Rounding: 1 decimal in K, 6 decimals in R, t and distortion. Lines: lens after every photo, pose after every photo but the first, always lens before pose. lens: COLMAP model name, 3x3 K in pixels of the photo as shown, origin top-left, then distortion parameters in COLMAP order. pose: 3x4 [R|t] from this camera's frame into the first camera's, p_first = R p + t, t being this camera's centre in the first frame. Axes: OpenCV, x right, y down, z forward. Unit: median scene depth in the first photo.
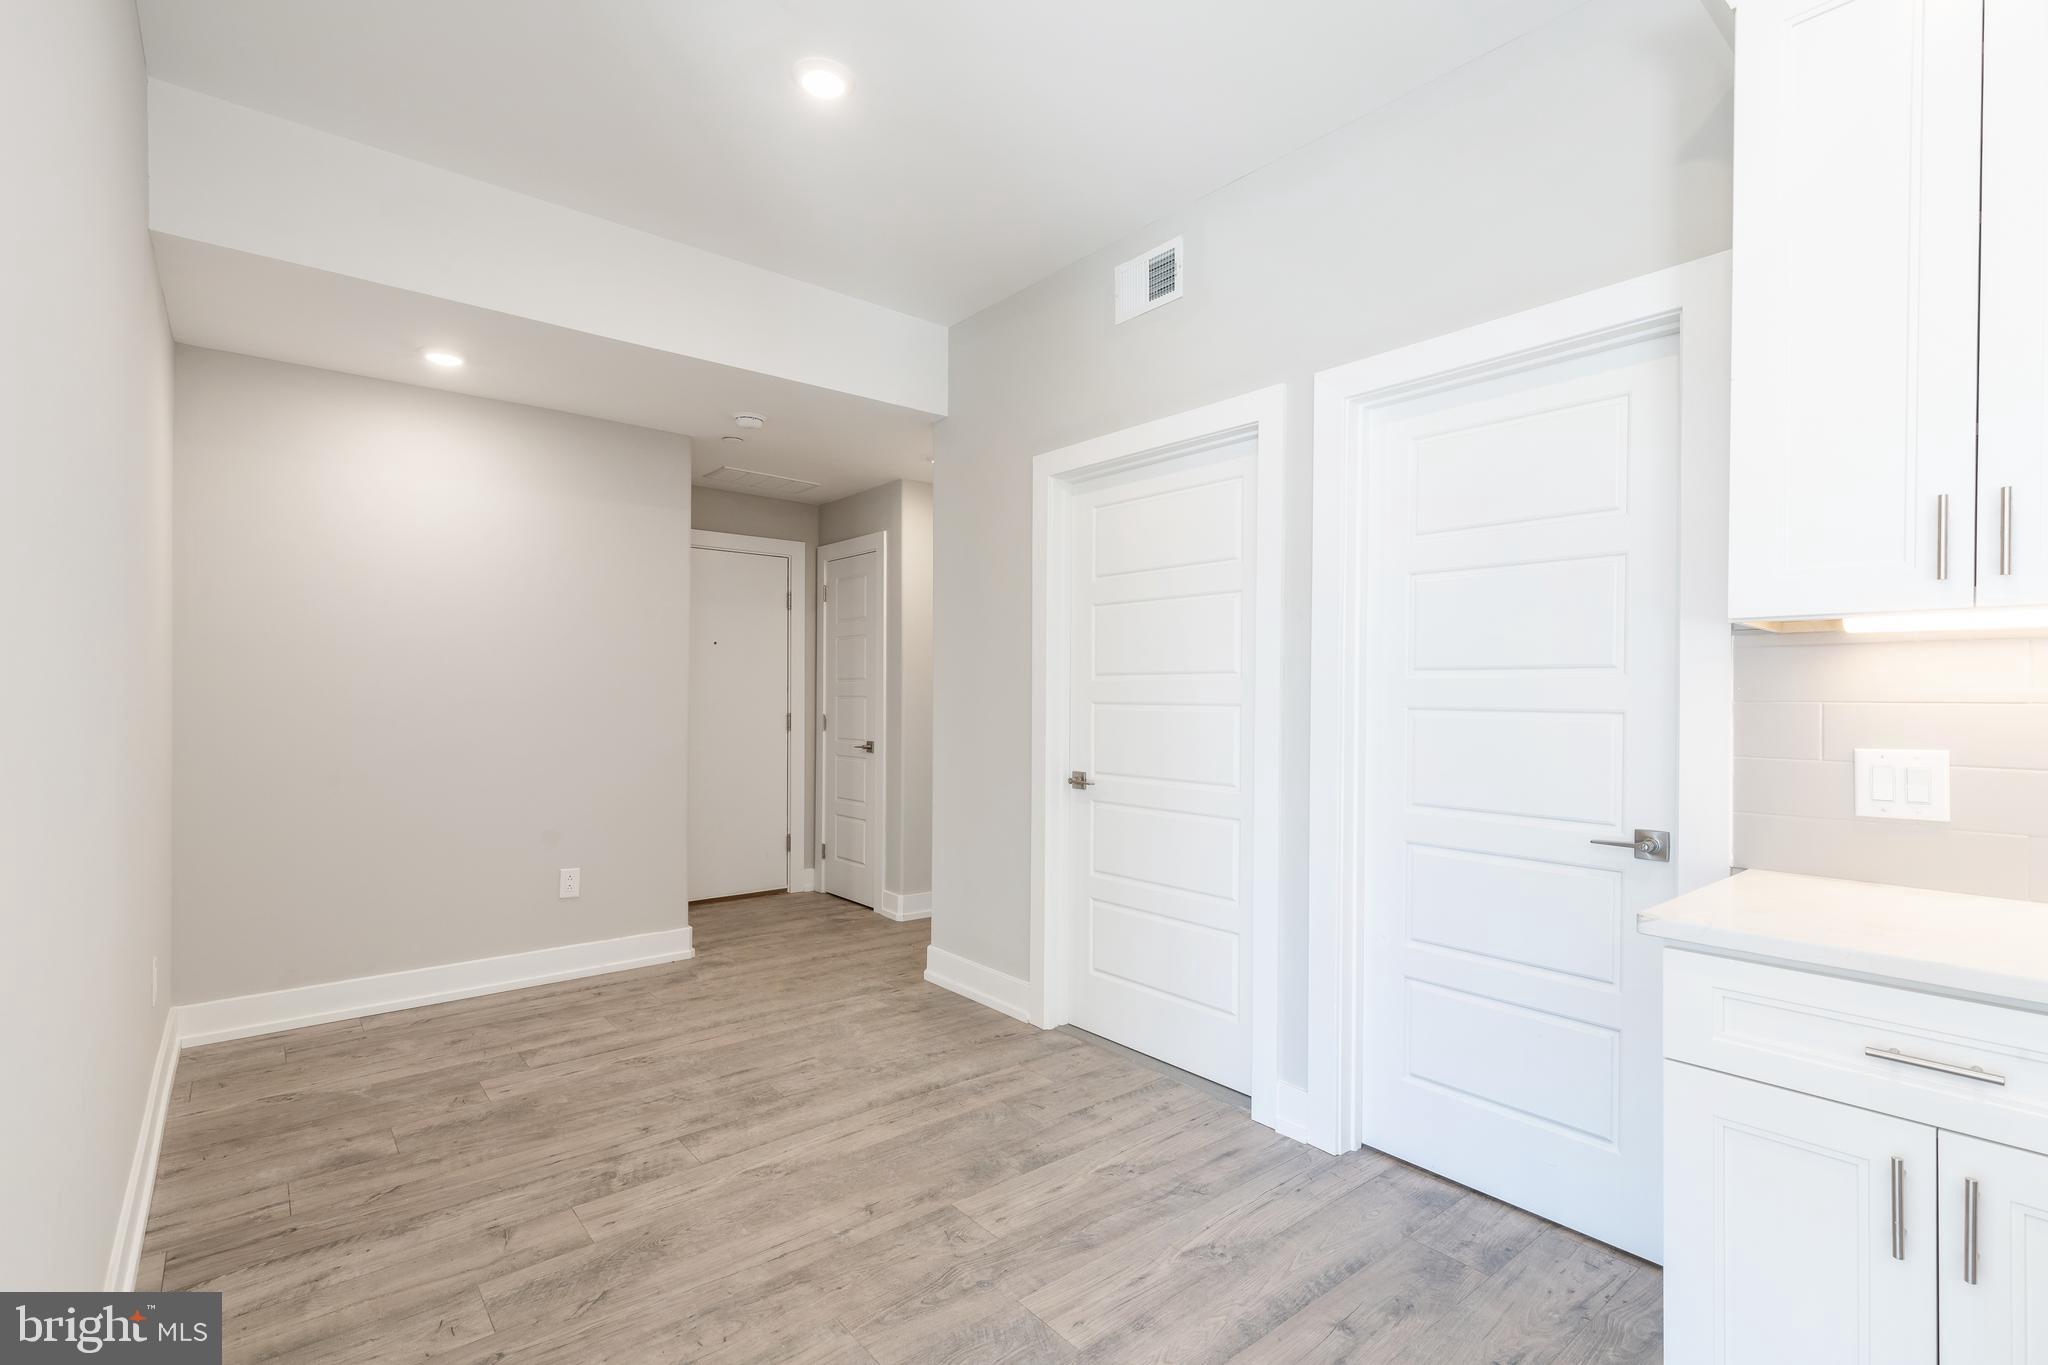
lens RADIAL K [[928.9, 0, 1042.1], [0, 928.9, 702.3], [0, 0, 1]] dist [0.008217, -0.001868]
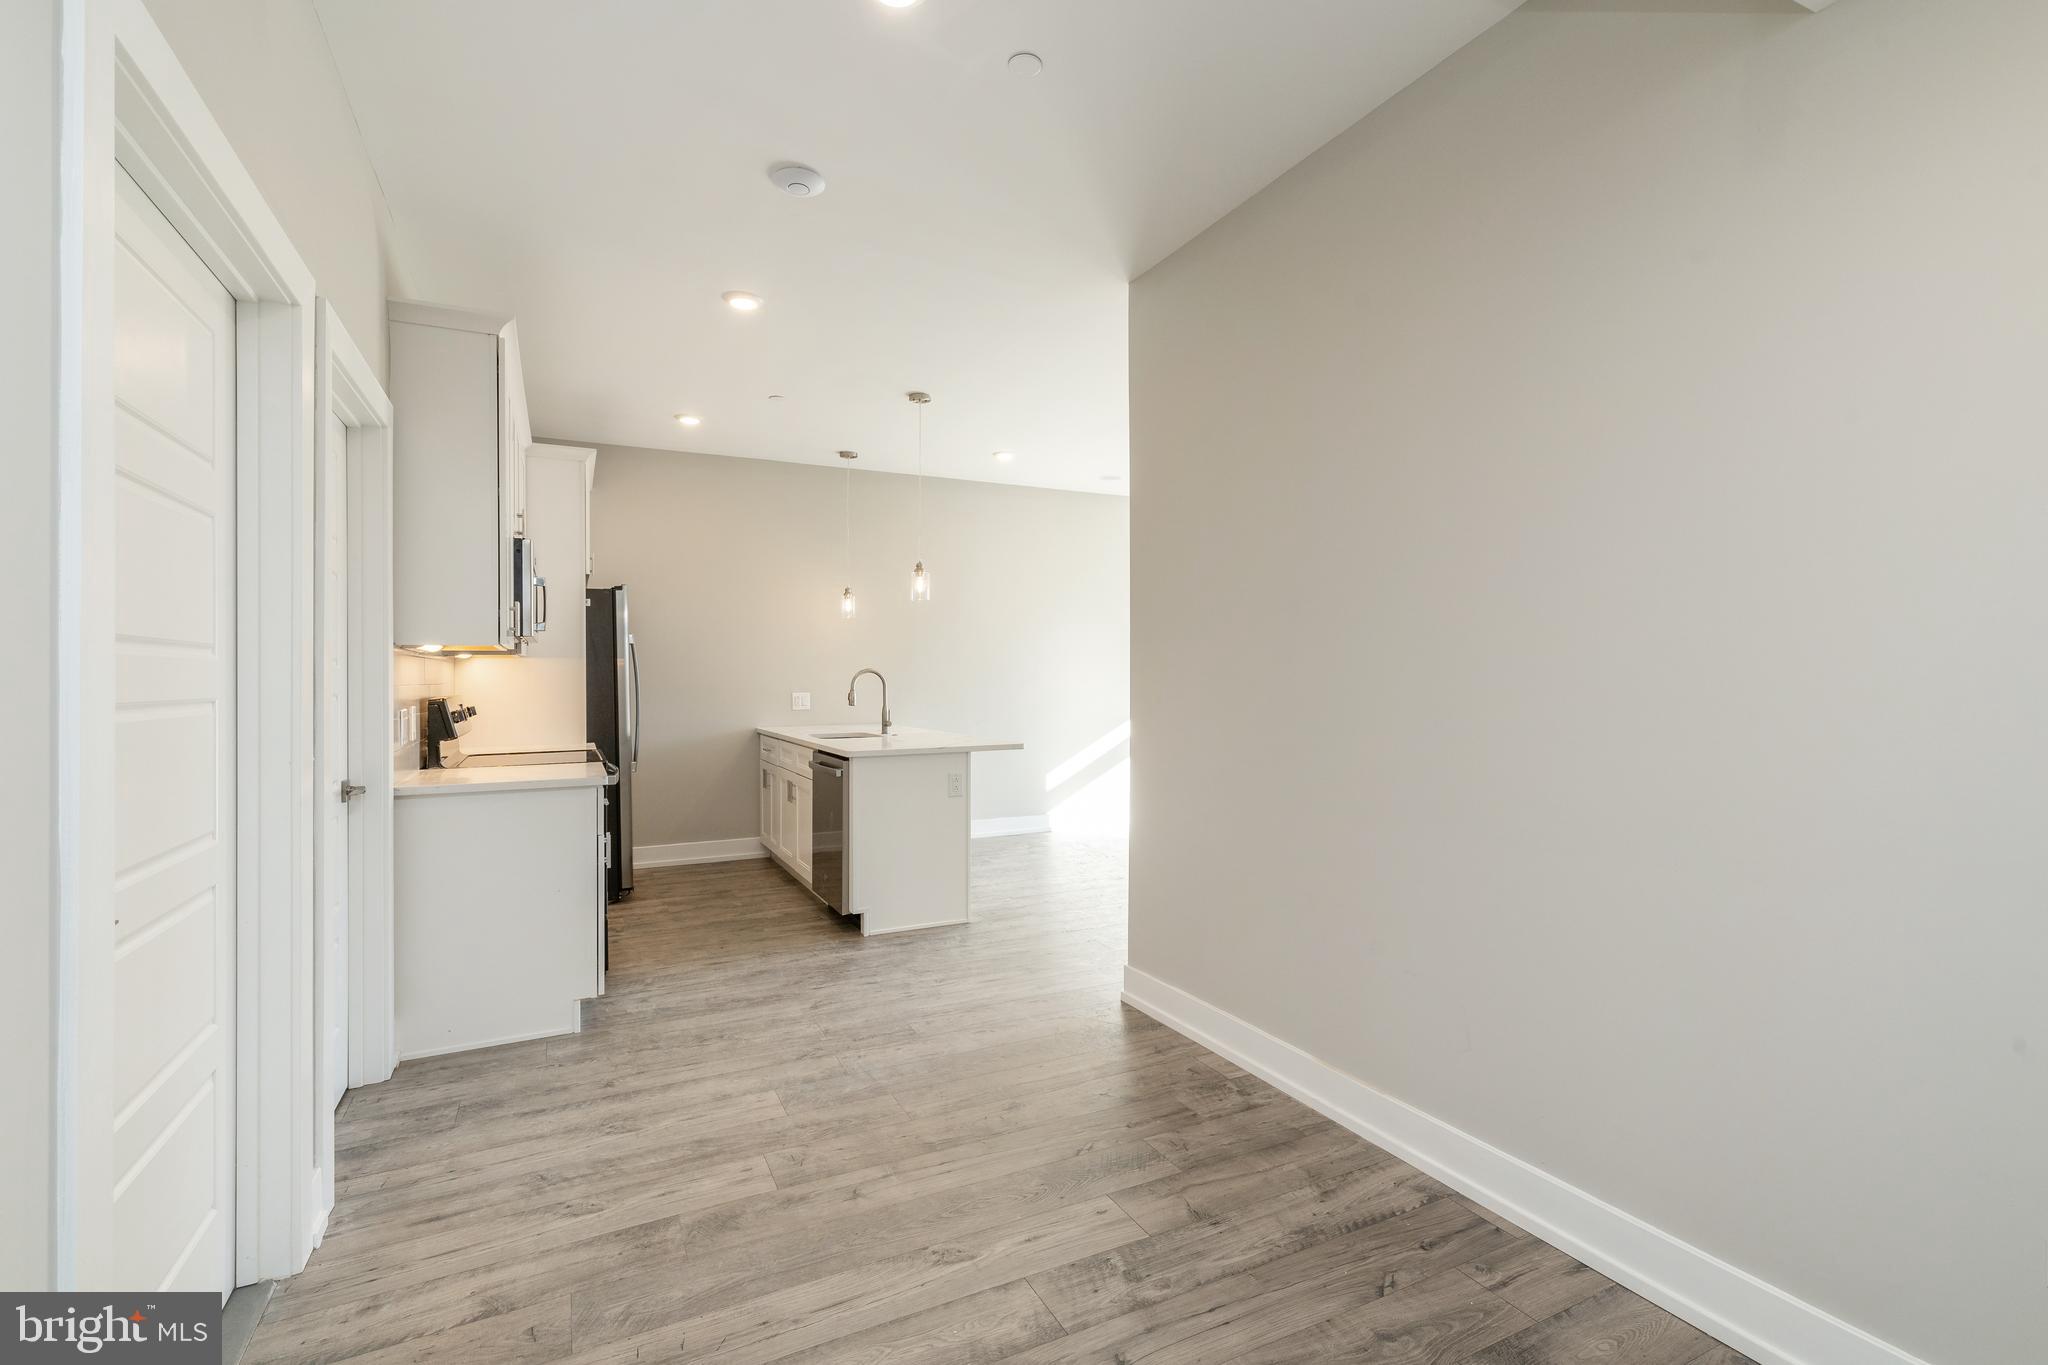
lens RADIAL K [[928.9, 0, 1050.1], [0, 928.9, 650.5], [0, 0, 1]] dist [0.008217, -0.001868]
pose [[-0.974937, 0.003138, 0.222460, -0.665086], [-0.002117, 0.999724, -0.023378, -0.024369], [-0.222472, -0.023263, -0.974662, 2.099601]]
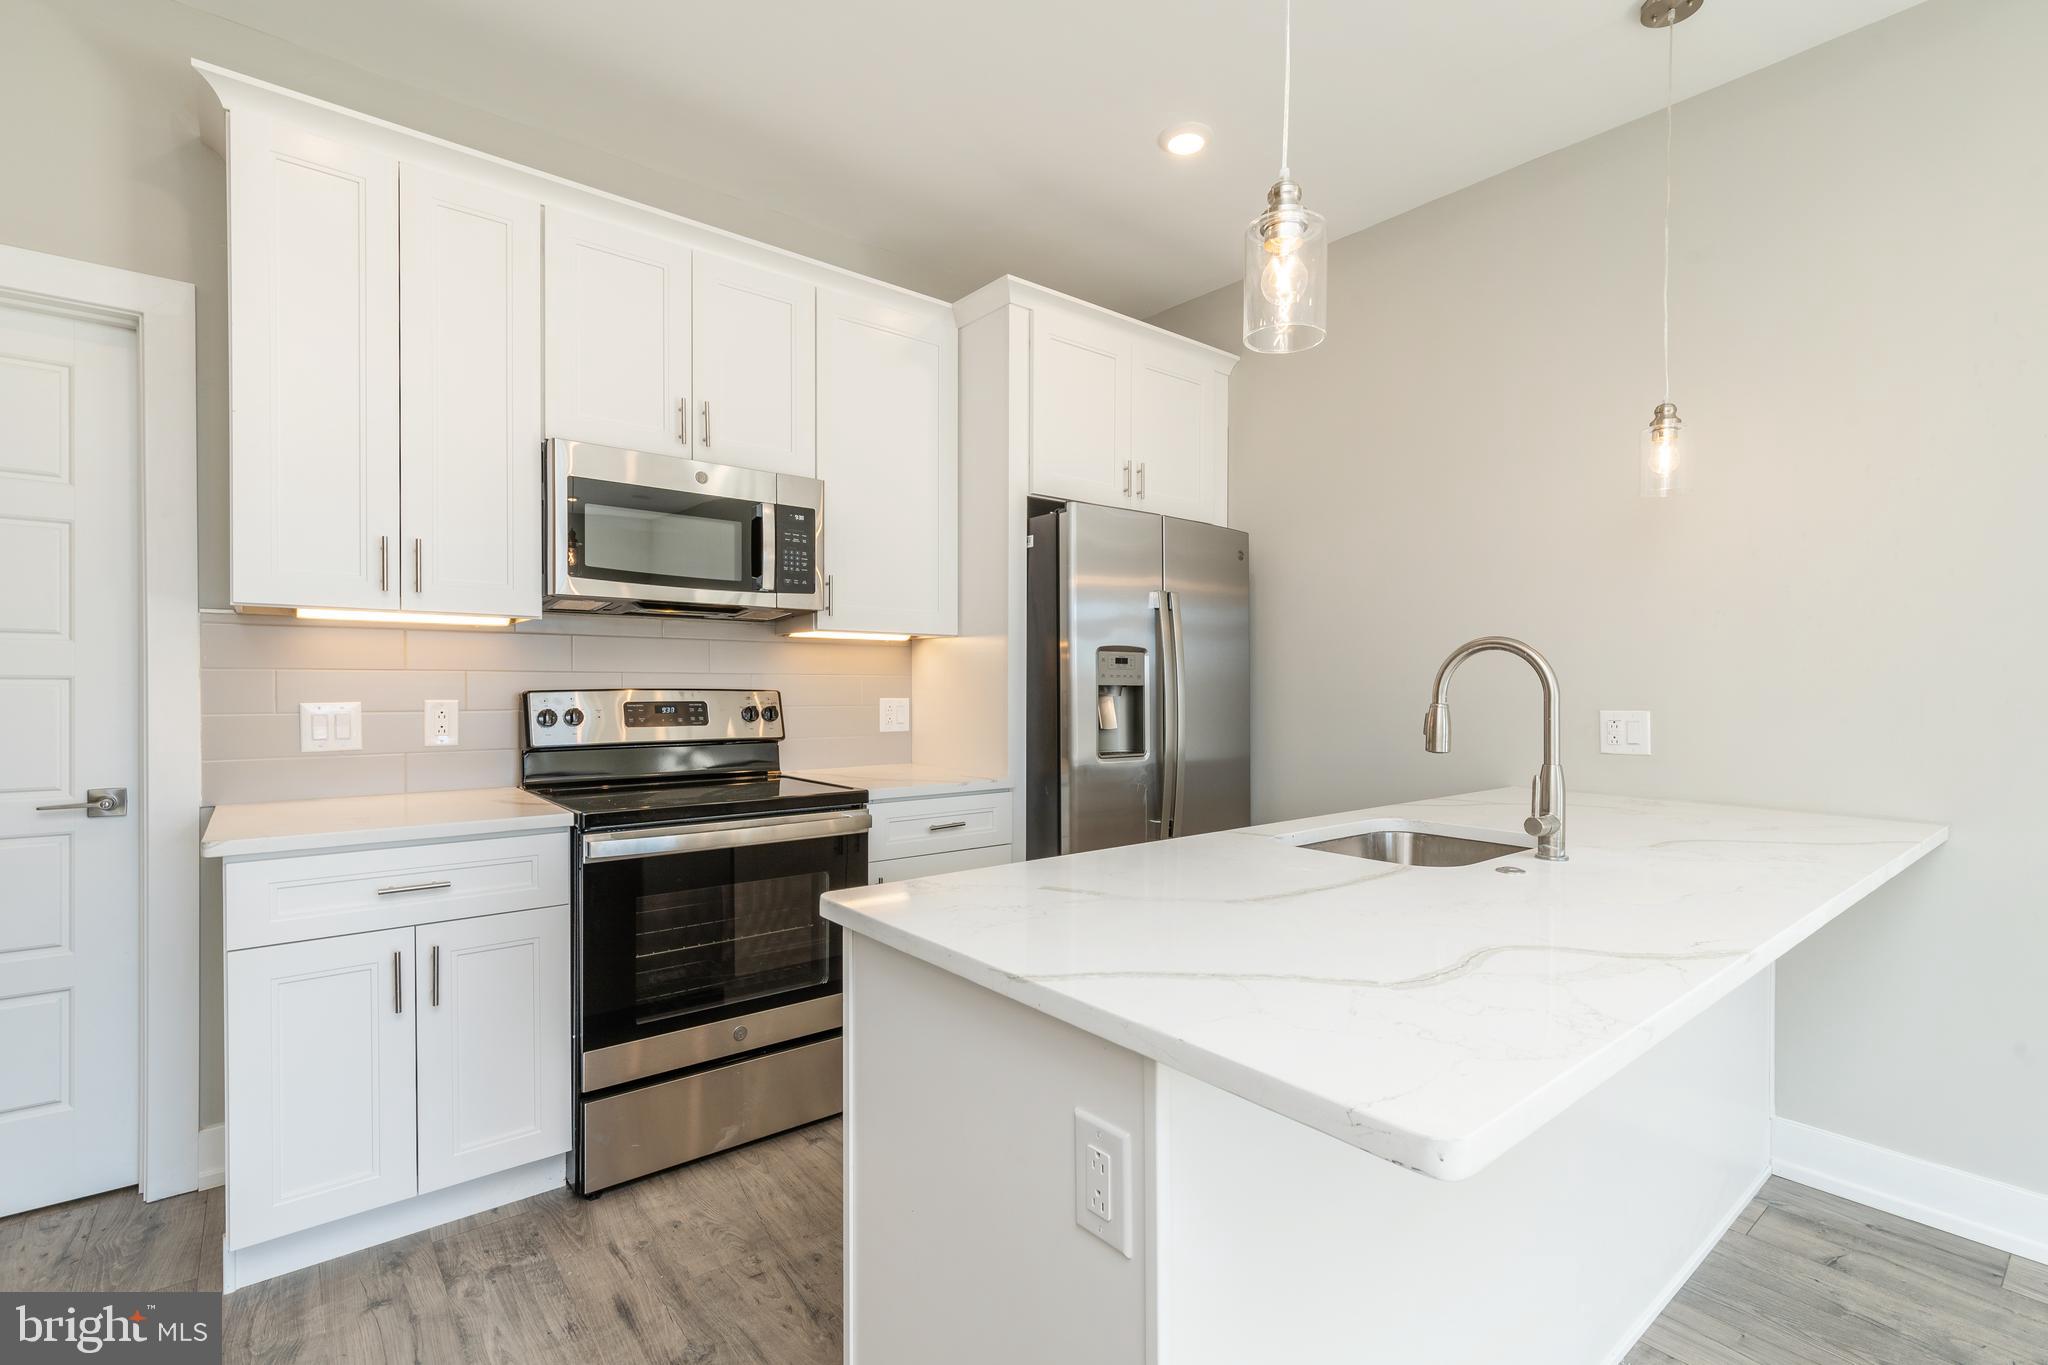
lens RADIAL K [[928.9, 0, 1025.0], [0, 928.9, 682.2], [0, 0, 1]] dist [0.008217, -0.001868]
pose [[0.019324, -0.012173, 0.999739, -0.386556], [-0.004142, 0.999916, 0.012255, -0.001660], [-0.999805, -0.004377, 0.019272, -0.066229]]
